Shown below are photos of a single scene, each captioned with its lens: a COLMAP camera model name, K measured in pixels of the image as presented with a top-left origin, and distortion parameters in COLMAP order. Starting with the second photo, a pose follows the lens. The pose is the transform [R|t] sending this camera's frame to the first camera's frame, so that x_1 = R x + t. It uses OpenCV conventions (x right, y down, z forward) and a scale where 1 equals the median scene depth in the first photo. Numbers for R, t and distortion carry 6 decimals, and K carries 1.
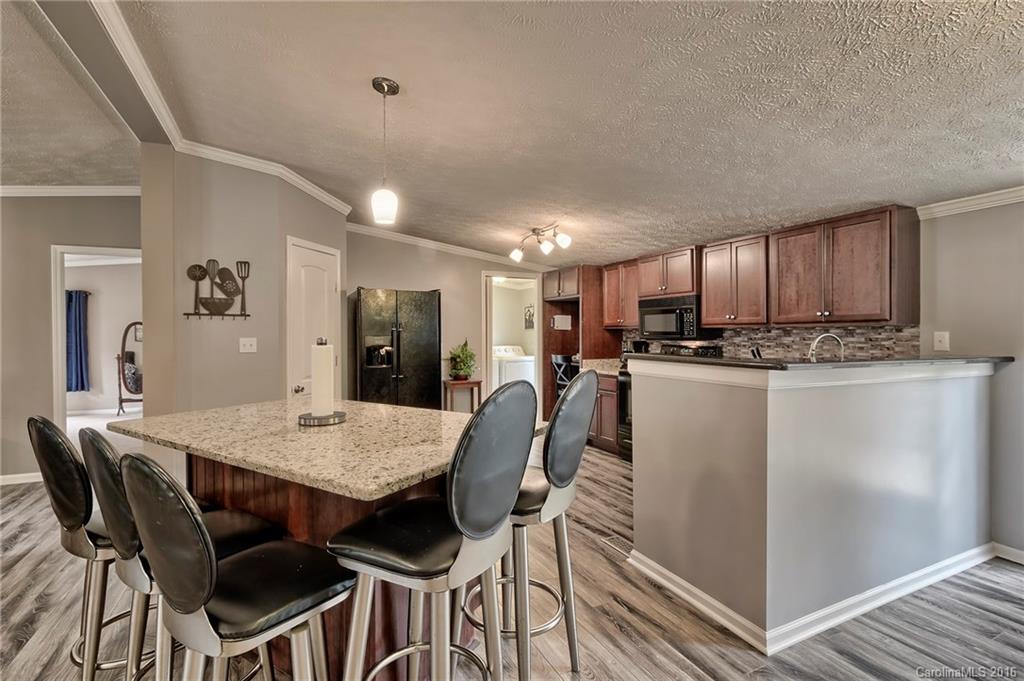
lens RADIAL K [[475.2, 0, 505.4], [0, 475.2, 337.1], [0, 0, 1]] dist [0.002178, -0.000667]
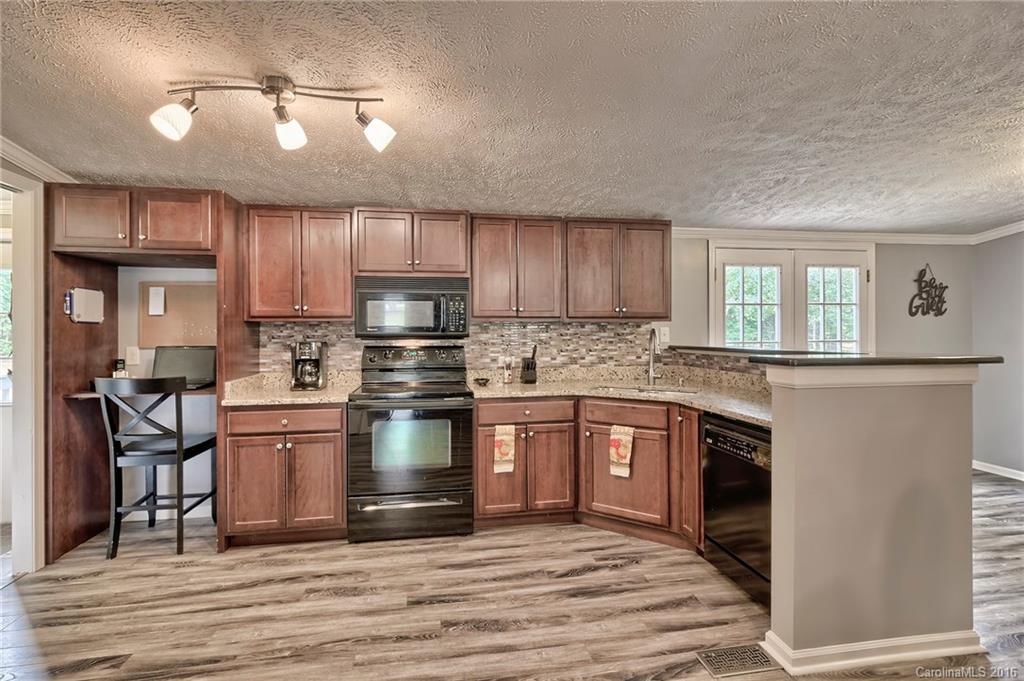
lens RADIAL K [[475.2, 0, 509.4], [0, 475.2, 327.0], [0, 0, 1]] dist [0.002178, -0.000667]
pose [[0.277309, 0.005888, 0.960763, -0.371487], [0.010855, 0.999898, -0.009261, -0.004497], [-0.960720, 0.012997, 0.277217, 0.905498]]
